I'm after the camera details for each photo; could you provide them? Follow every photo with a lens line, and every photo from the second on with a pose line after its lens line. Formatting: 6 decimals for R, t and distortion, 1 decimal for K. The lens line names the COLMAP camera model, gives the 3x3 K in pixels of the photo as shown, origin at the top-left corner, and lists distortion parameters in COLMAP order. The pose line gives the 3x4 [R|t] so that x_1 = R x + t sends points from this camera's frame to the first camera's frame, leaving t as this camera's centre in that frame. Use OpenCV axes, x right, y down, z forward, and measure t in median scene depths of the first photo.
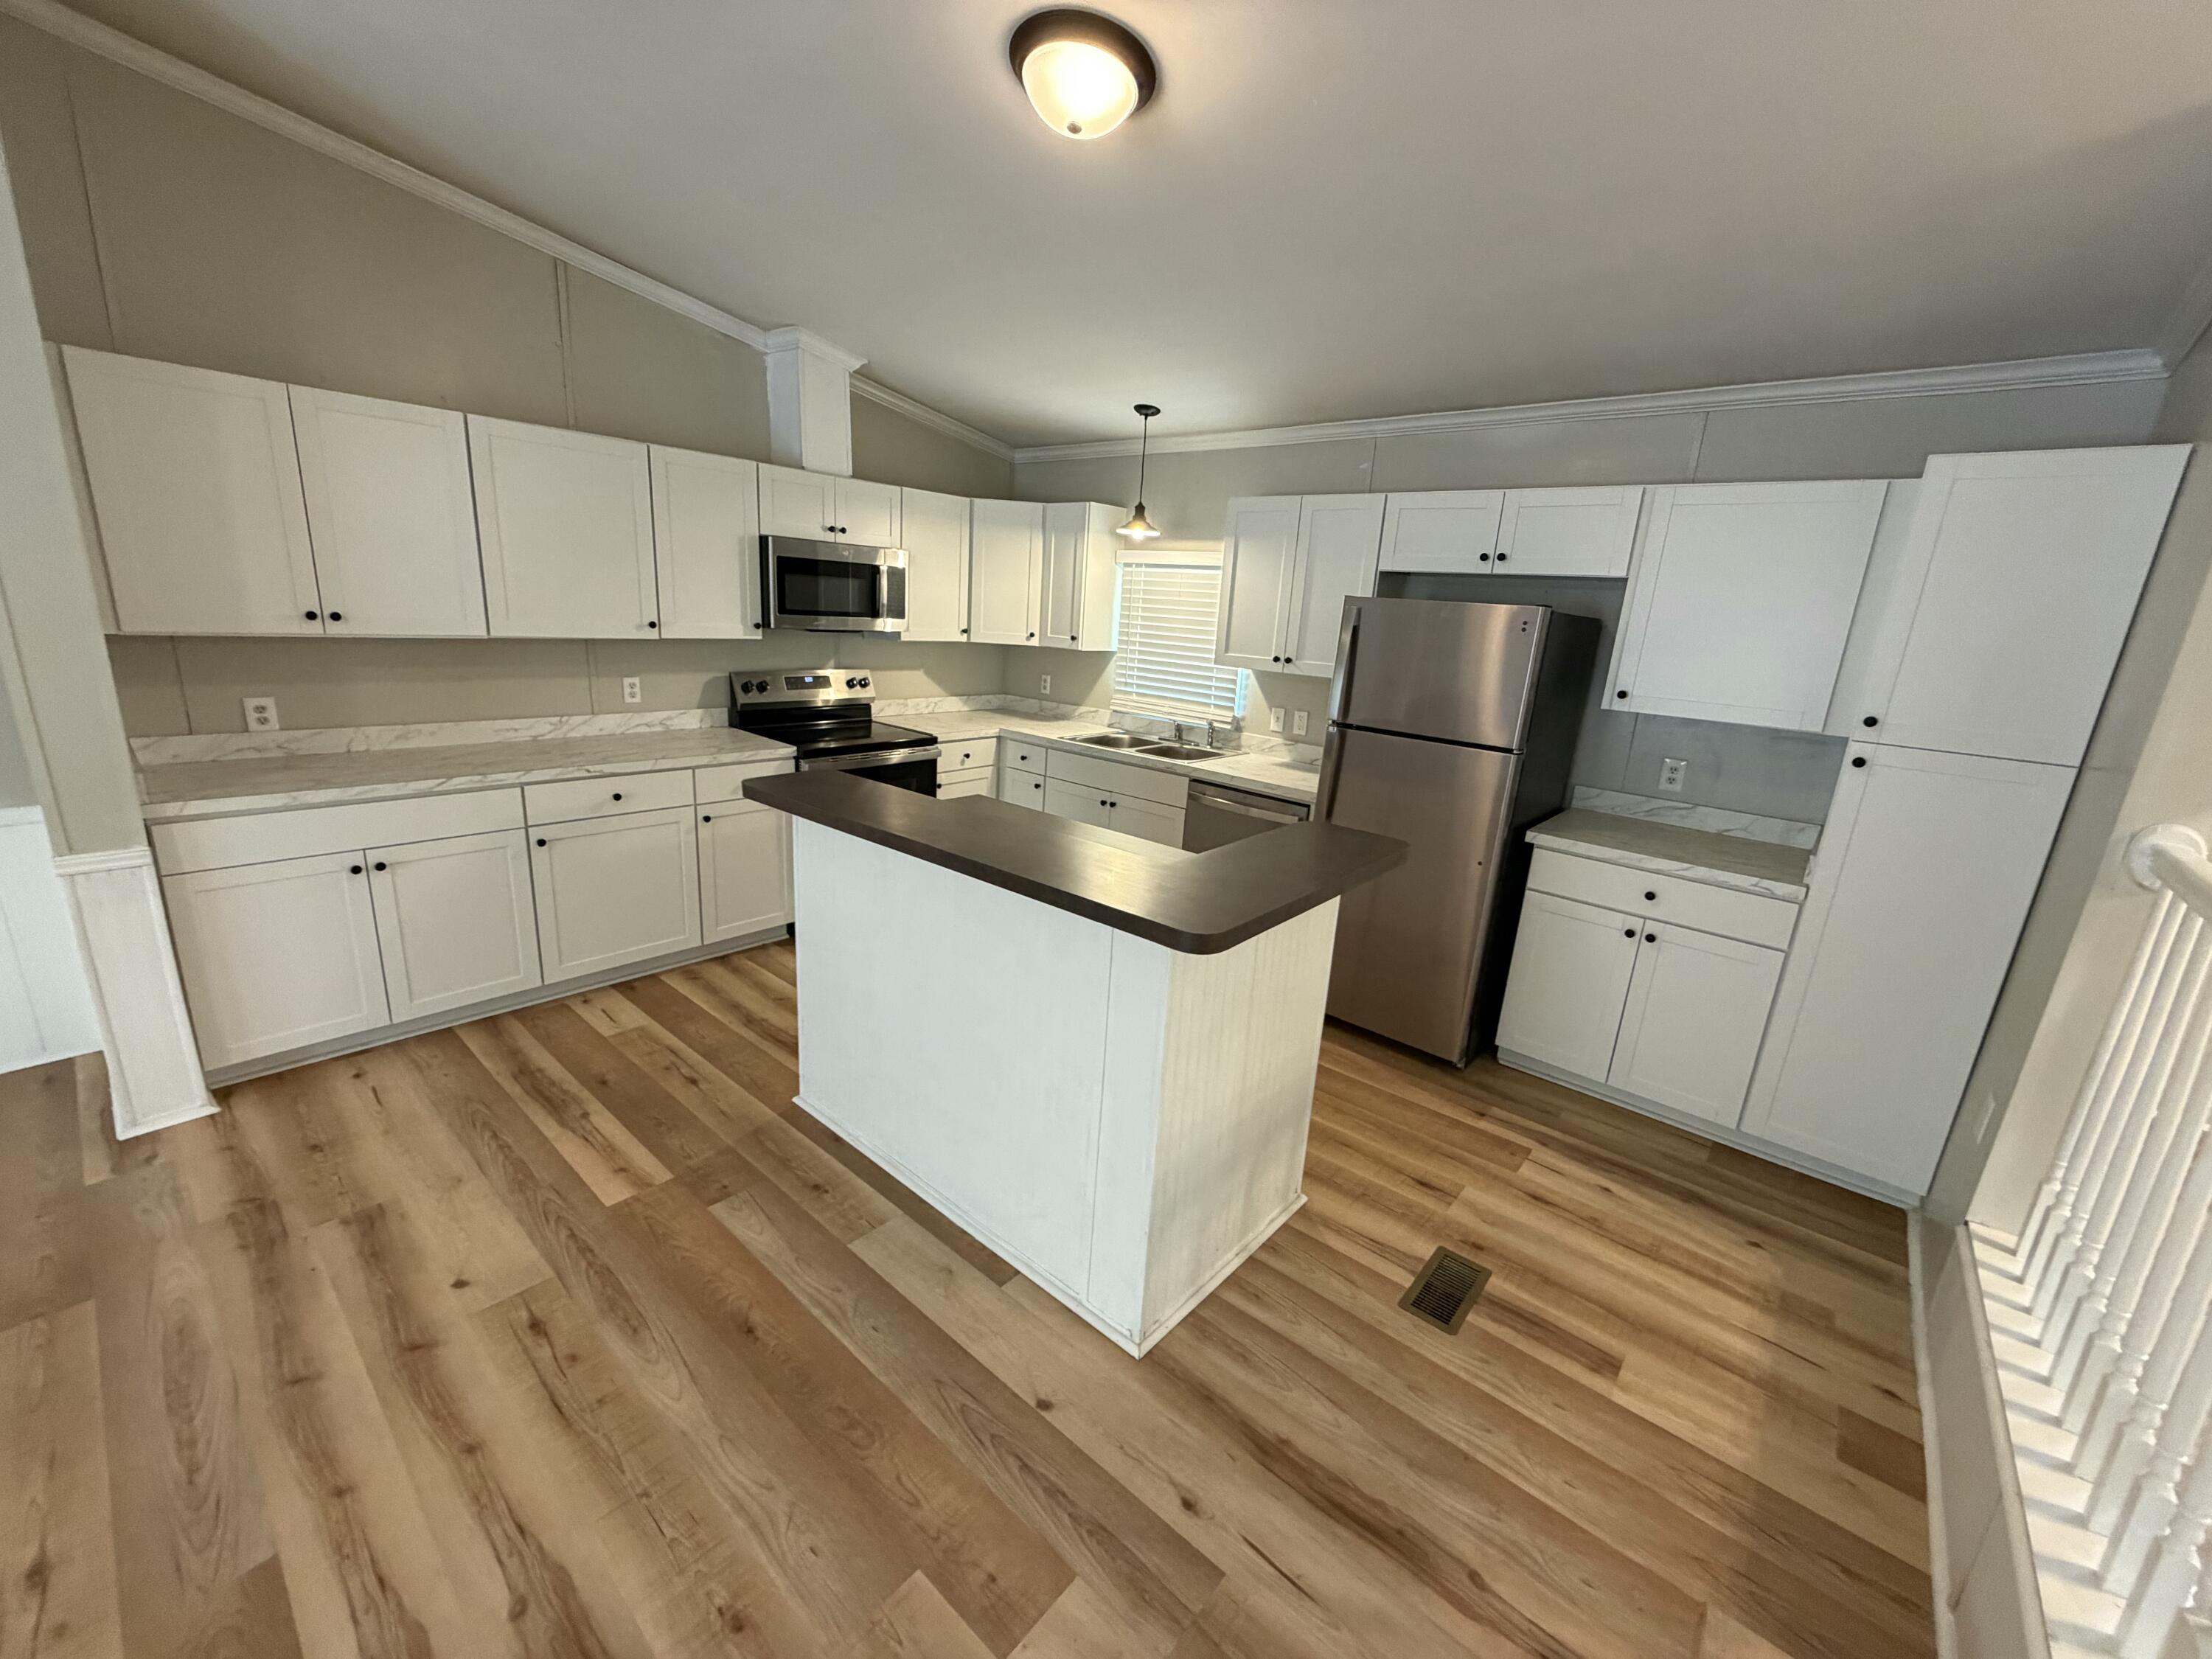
lens RADIAL K [[878.9, 0, 1099.1], [0, 878.9, 829.6], [0, 0, 1]] dist [-0.001408, 0.000327]
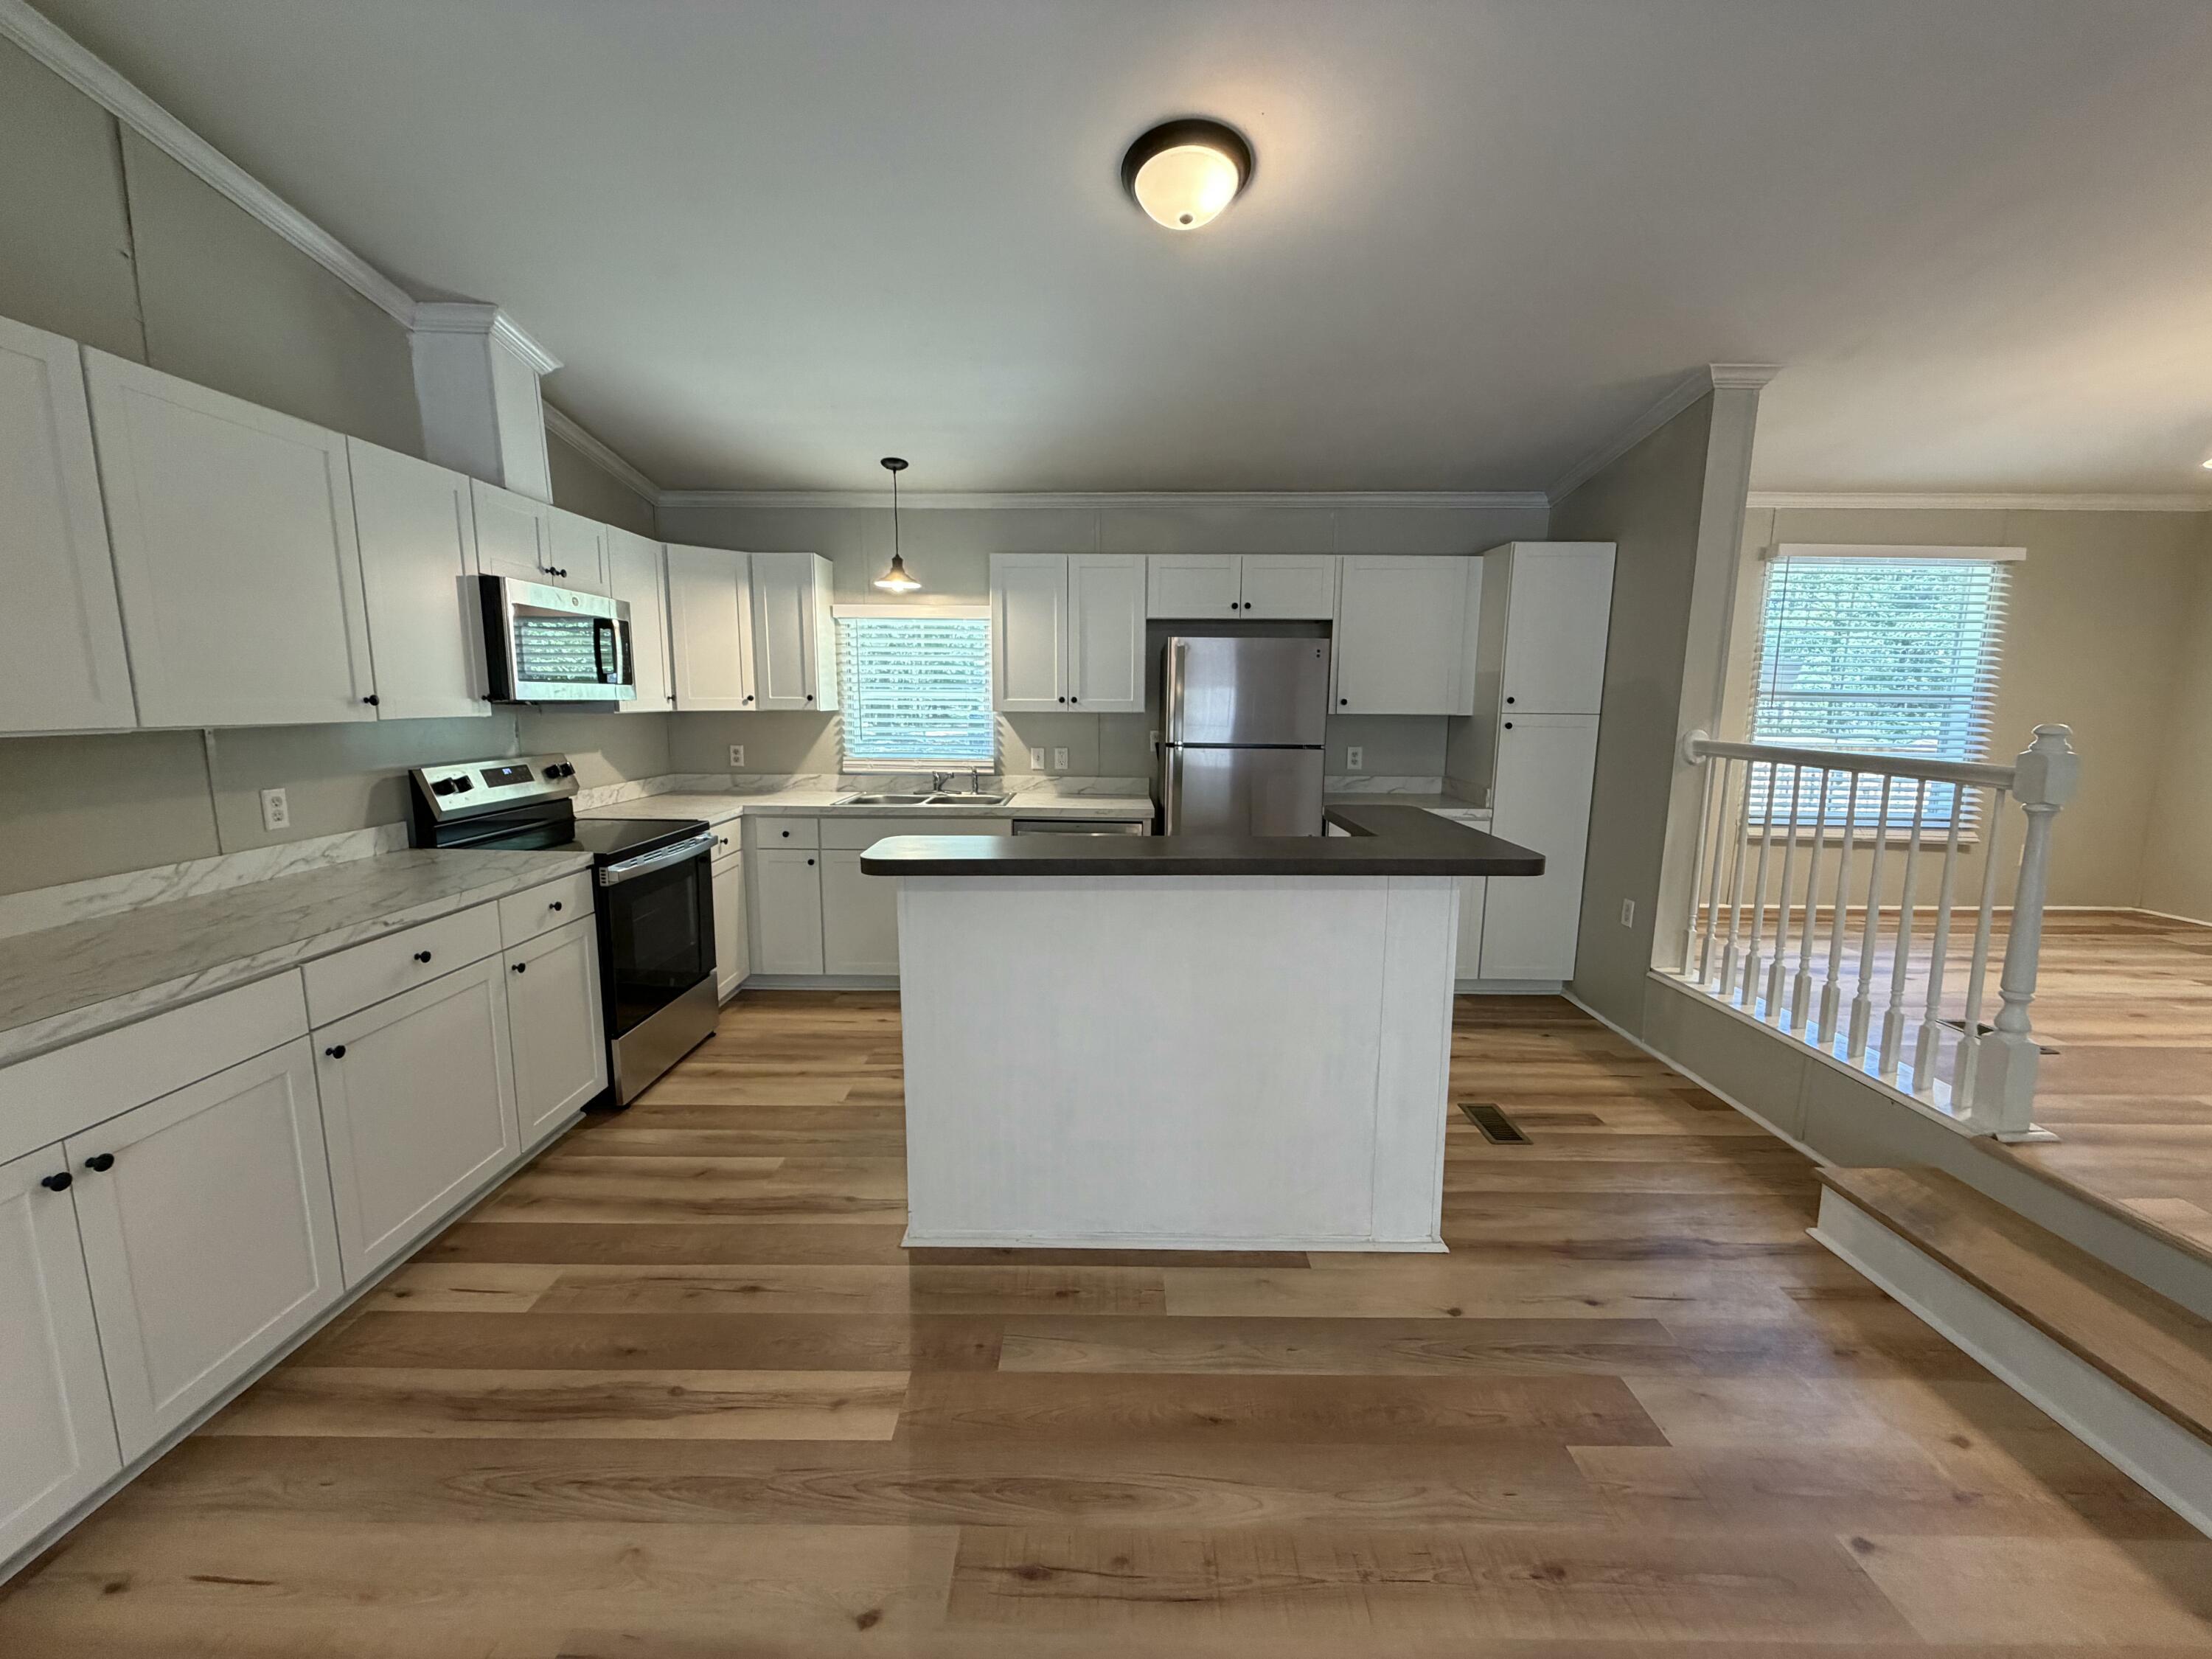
lens RADIAL K [[878.9, 0, 1099.1], [0, 878.9, 829.6], [0, 0, 1]] dist [-0.001408, 0.000327]
pose [[0.761493, -0.153663, 0.629696, -0.613417], [0.202409, 0.979284, -0.005803, -0.026558], [-0.615759, 0.131875, 0.776820, 0.187338]]
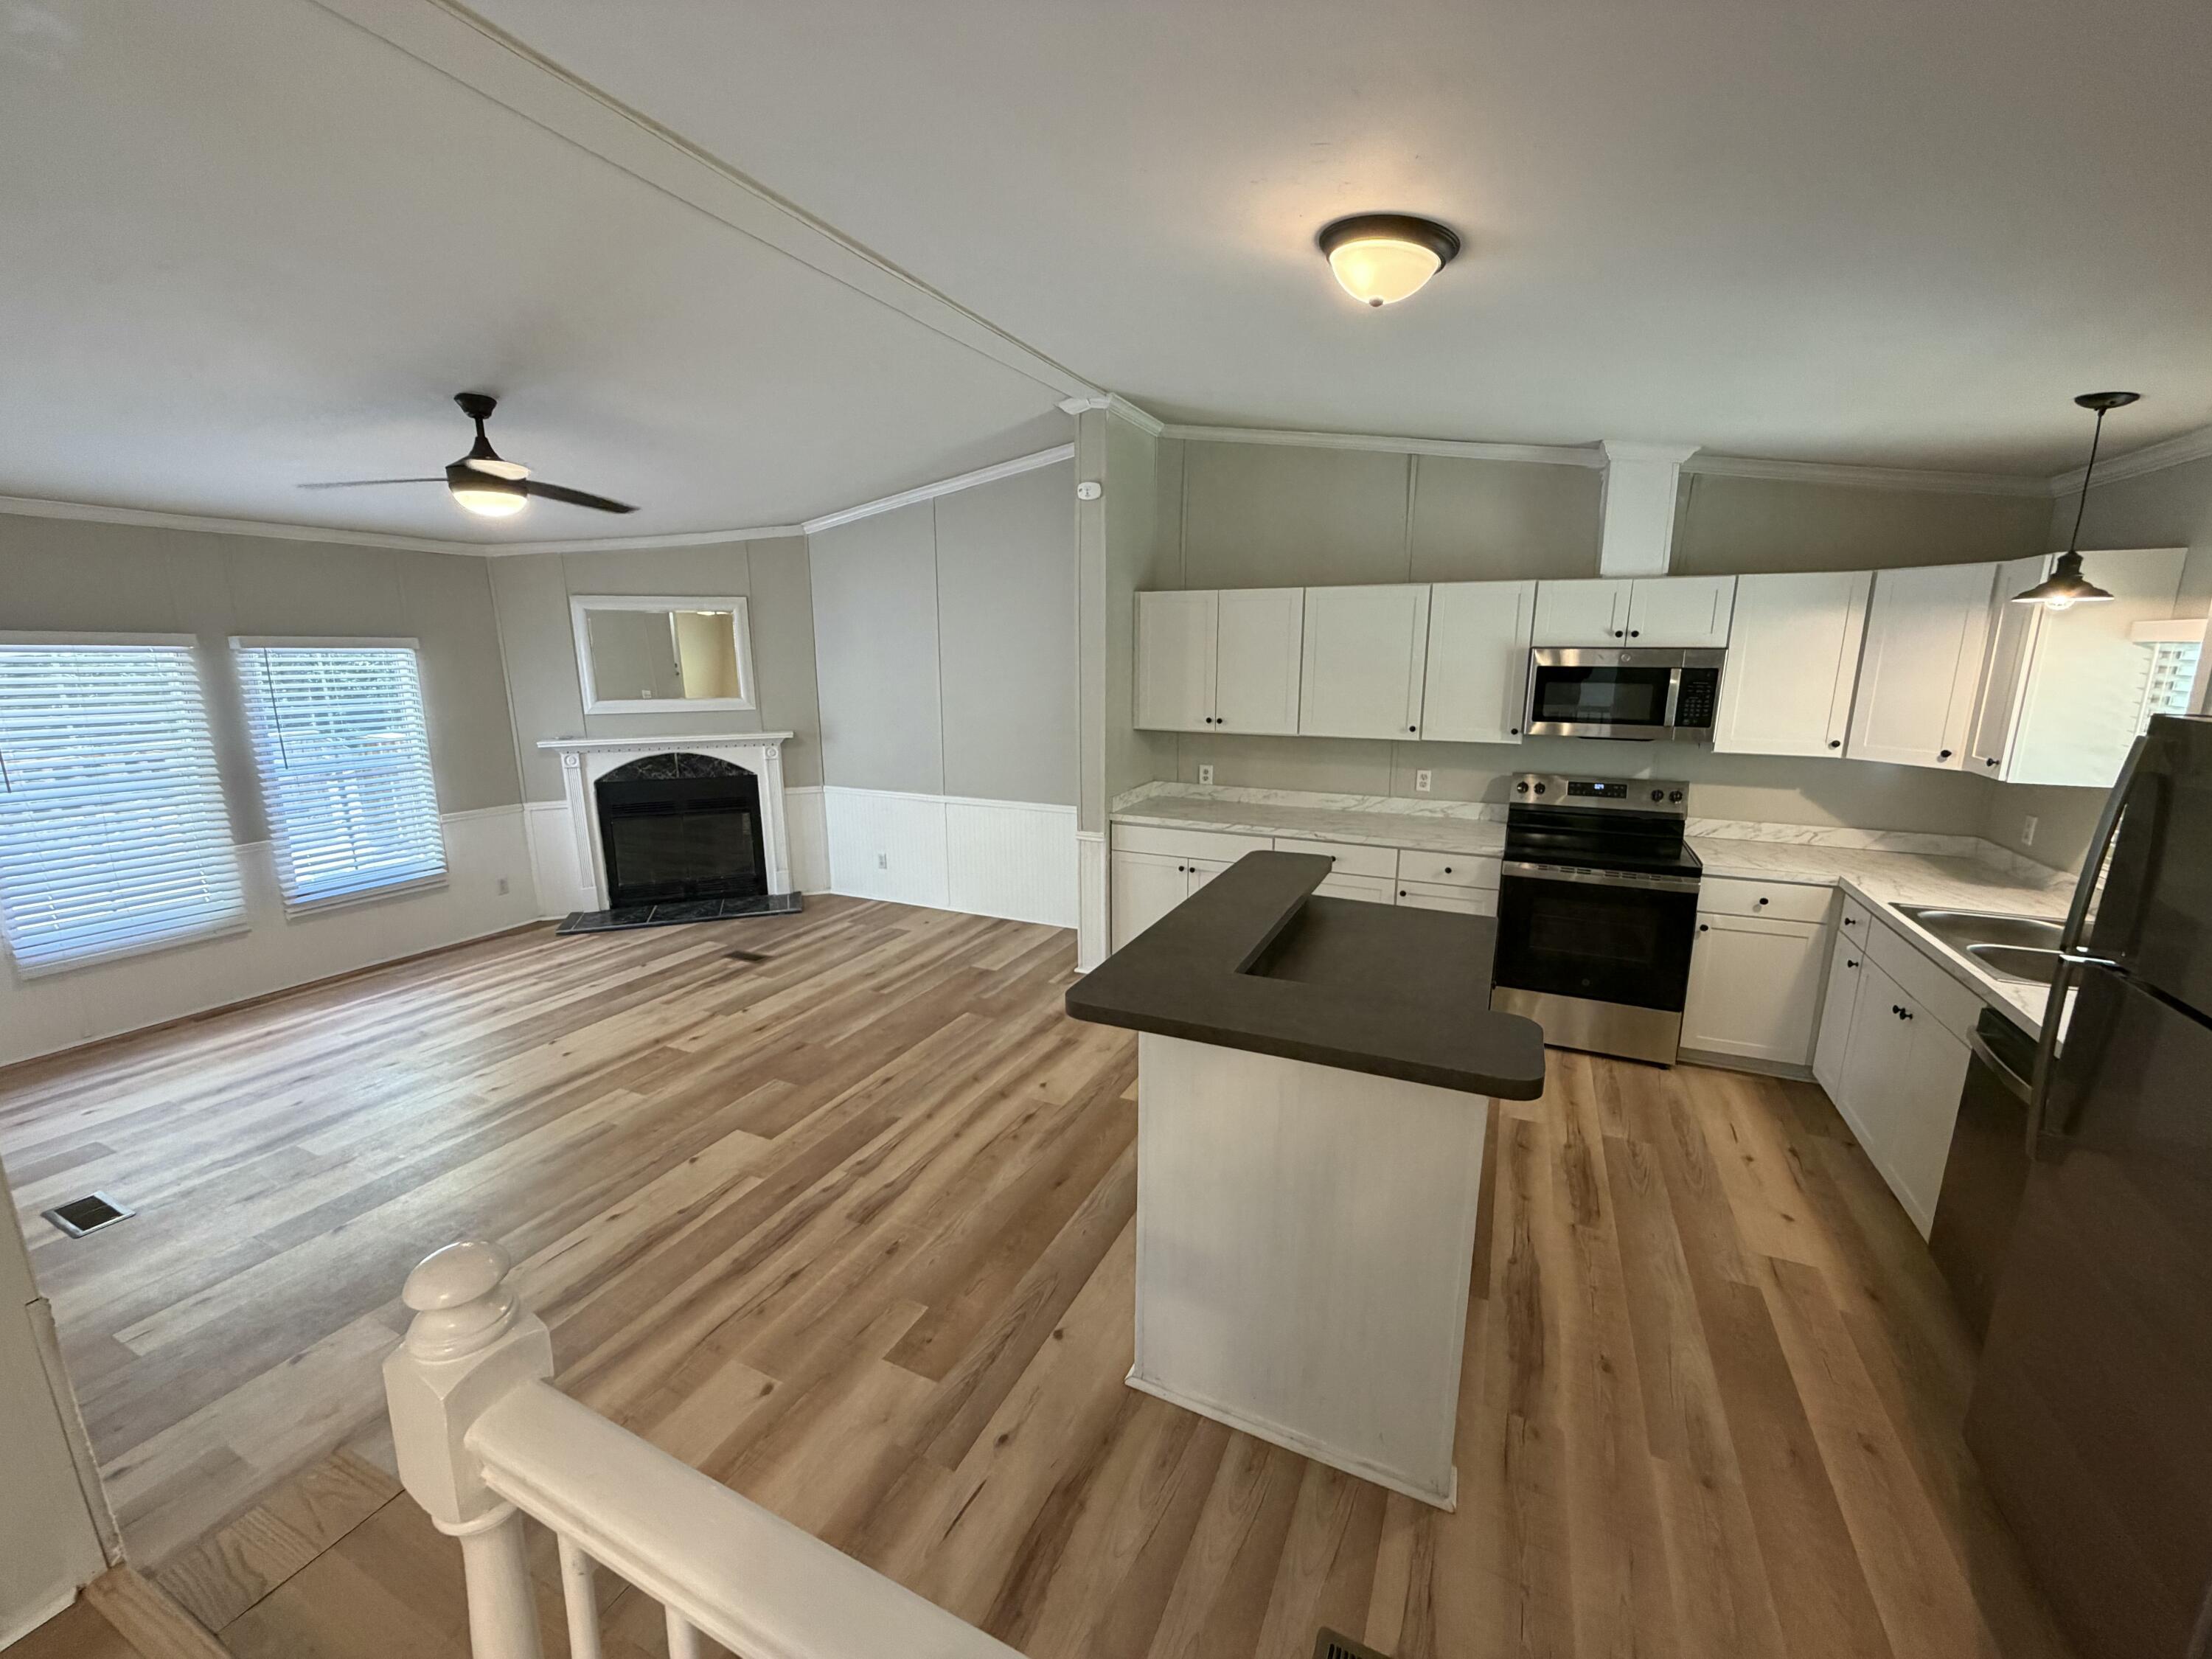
lens RADIAL K [[878.9, 0, 1099.1], [0, 878.9, 829.6], [0, 0, 1]] dist [-0.001408, 0.000327]
pose [[0.264439, 0.137989, -0.954480, 0.649937], [-0.223668, 0.971500, 0.078482, -0.113121], [0.938107, 0.192733, 0.287766, 0.317434]]
